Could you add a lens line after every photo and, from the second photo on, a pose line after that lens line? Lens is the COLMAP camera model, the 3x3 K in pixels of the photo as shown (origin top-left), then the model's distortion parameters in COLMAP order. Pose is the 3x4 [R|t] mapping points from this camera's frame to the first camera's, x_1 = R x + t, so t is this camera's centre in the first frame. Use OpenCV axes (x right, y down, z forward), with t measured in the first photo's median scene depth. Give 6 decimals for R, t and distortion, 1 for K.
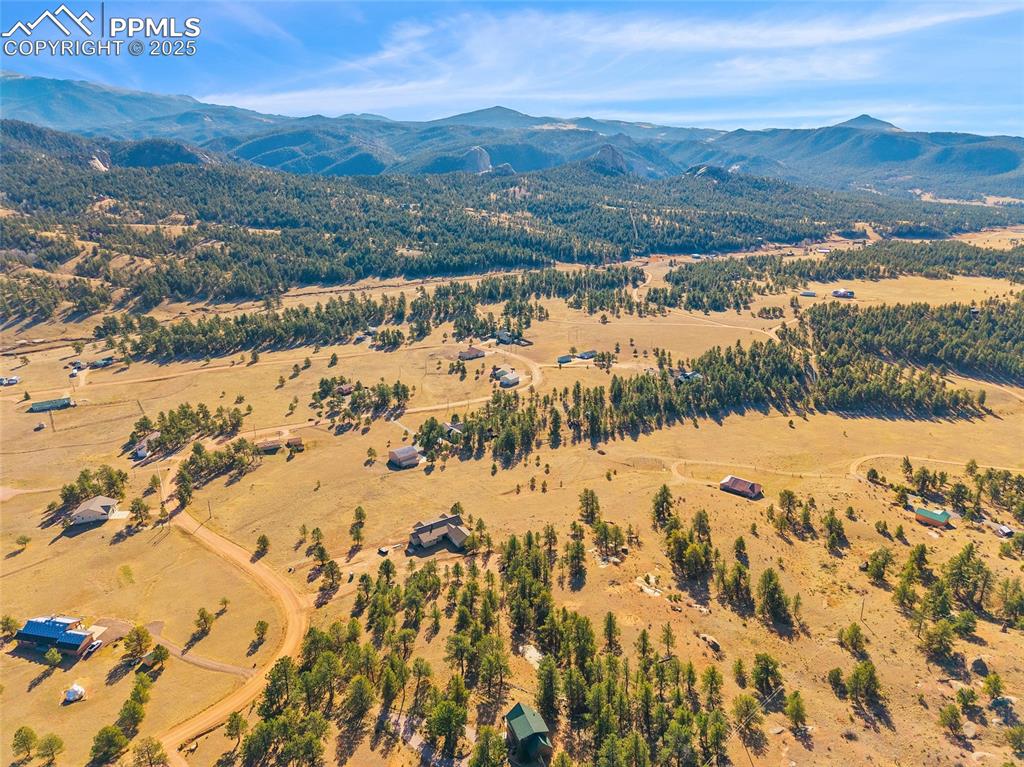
lens RADIAL K [[684.1, 0, 510.8], [0, 684.1, 388.3], [0, 0, 1]] dist [0.023070, -0.022991]
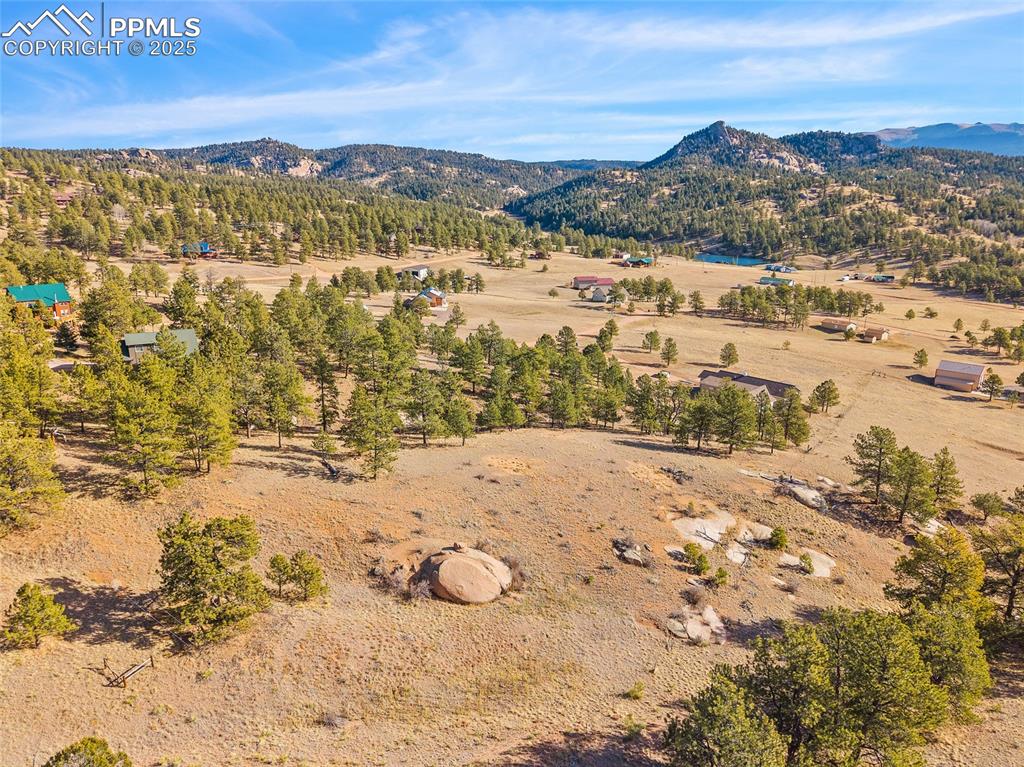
lens RADIAL K [[684.1, 0, 512.3], [0, 684.1, 385.4], [0, 0, 1]] dist [0.023070, -0.022991]
pose [[0.171794, 0.261016, -0.949925, 0.216960], [-0.345567, 0.918956, 0.190011, 0.085313], [0.922535, 0.295620, 0.248070, 0.350573]]
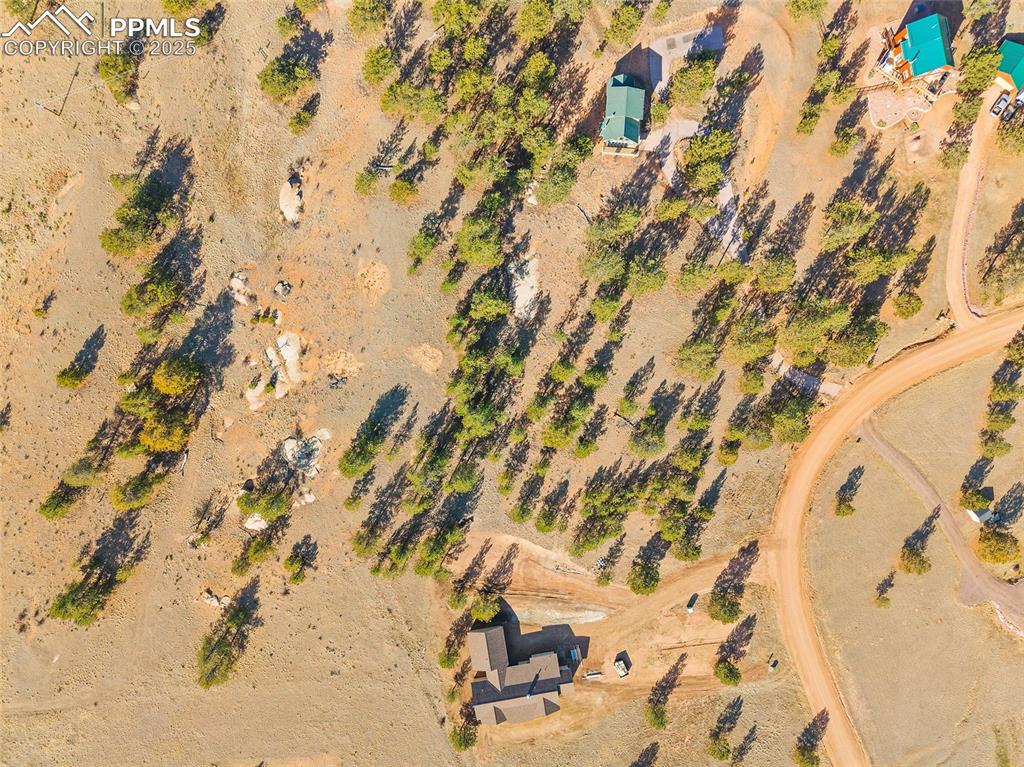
lens RADIAL K [[684.1, 0, 516.9], [0, 684.1, 389.2], [0, 0, 1]] dist [0.023070, -0.022991]
pose [[-0.906427, -0.420245, -0.042244, 0.010543], [0.103080, -0.317104, 0.942772, -0.126972], [-0.409591, 0.850200, 0.330751, 0.321263]]
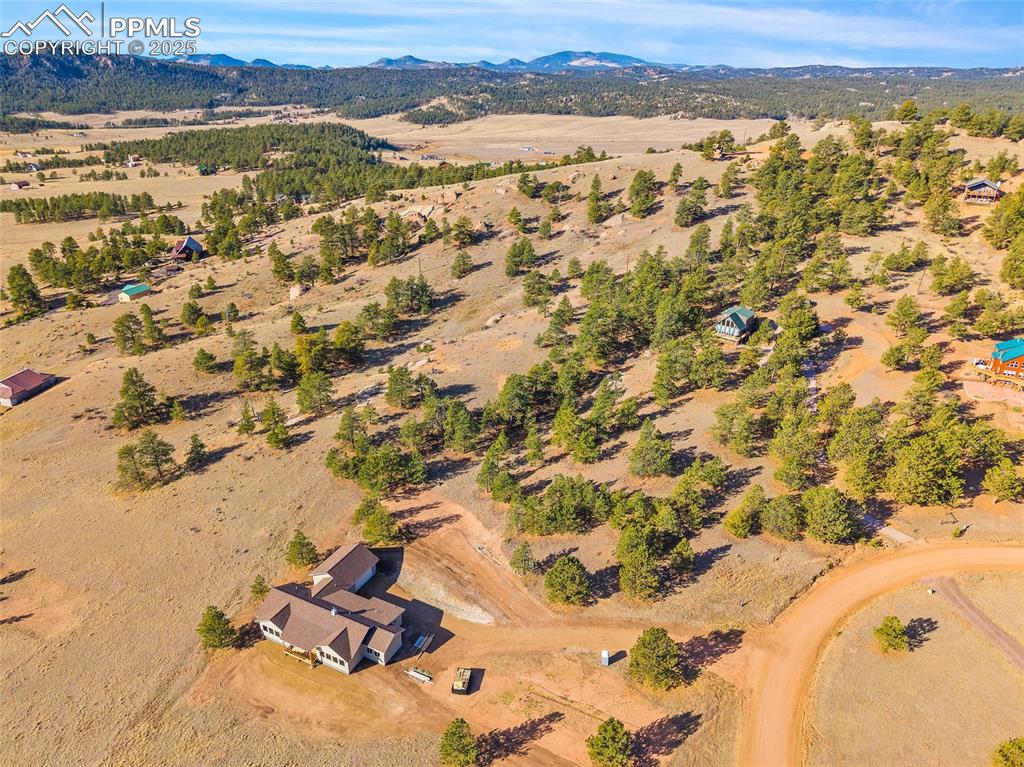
lens RADIAL K [[684.1, 0, 513.1], [0, 684.1, 384.5], [0, 0, 1]] dist [0.023070, -0.022991]
pose [[-0.496244, -0.369531, 0.785614, -0.216081], [0.276137, 0.790721, 0.546359, -0.041348], [-0.823098, 0.488065, -0.290350, 0.506731]]
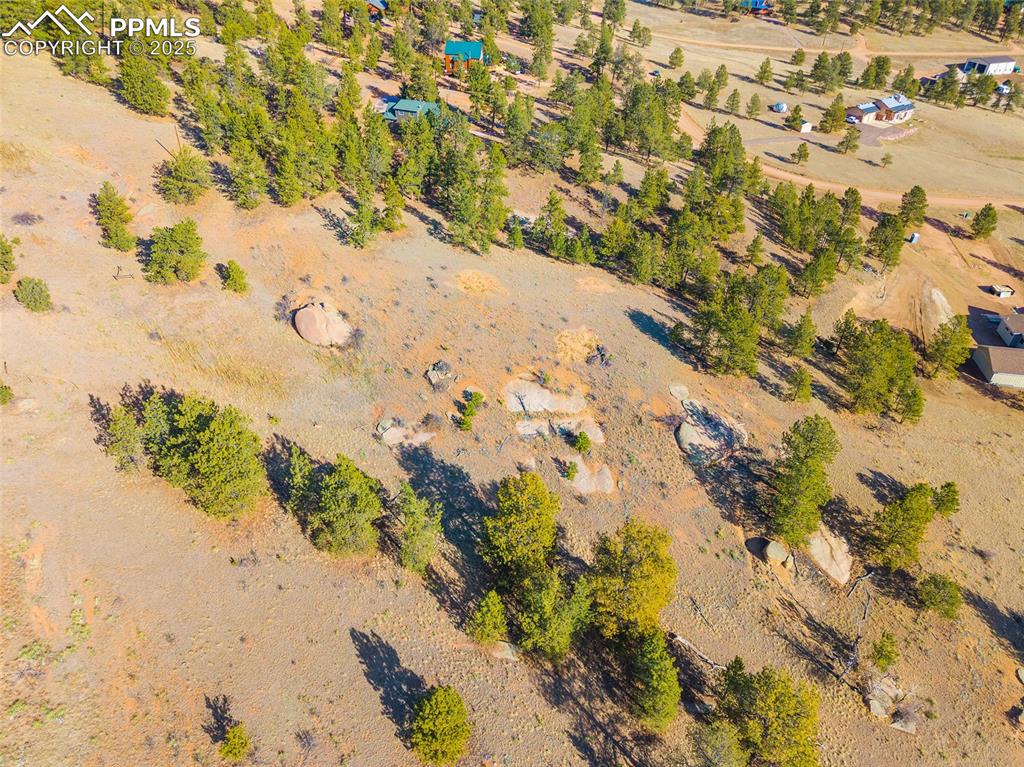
lens RADIAL K [[684.1, 0, 508.5], [0, 684.1, 383.3], [0, 0, 1]] dist [0.023070, -0.022991]
pose [[-0.683494, 0.414023, -0.601183, 0.191360], [-0.269473, 0.622300, 0.734934, 0.005489], [0.678395, 0.664325, -0.313770, 0.482761]]
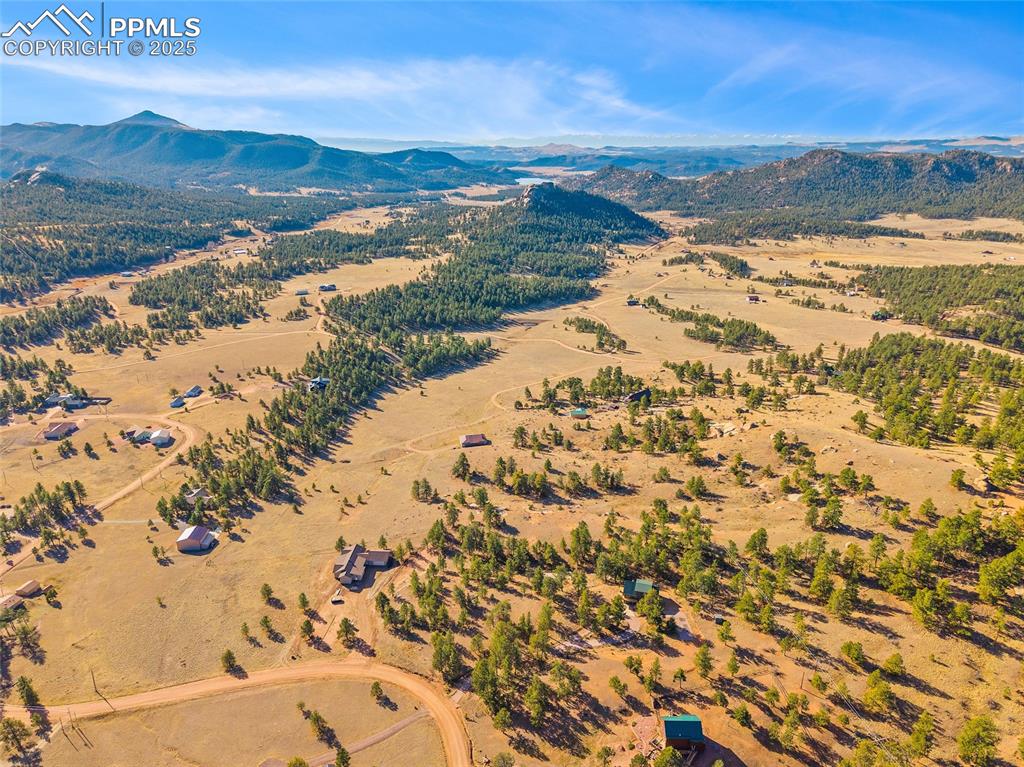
lens RADIAL K [[684.1, 0, 511.2], [0, 684.1, 386.9], [0, 0, 1]] dist [0.023070, -0.022991]
pose [[0.604377, -0.272124, 0.748784, -0.358415], [0.267651, 0.954585, 0.130883, -0.067197], [-0.750394, 0.121311, 0.649763, 0.047421]]
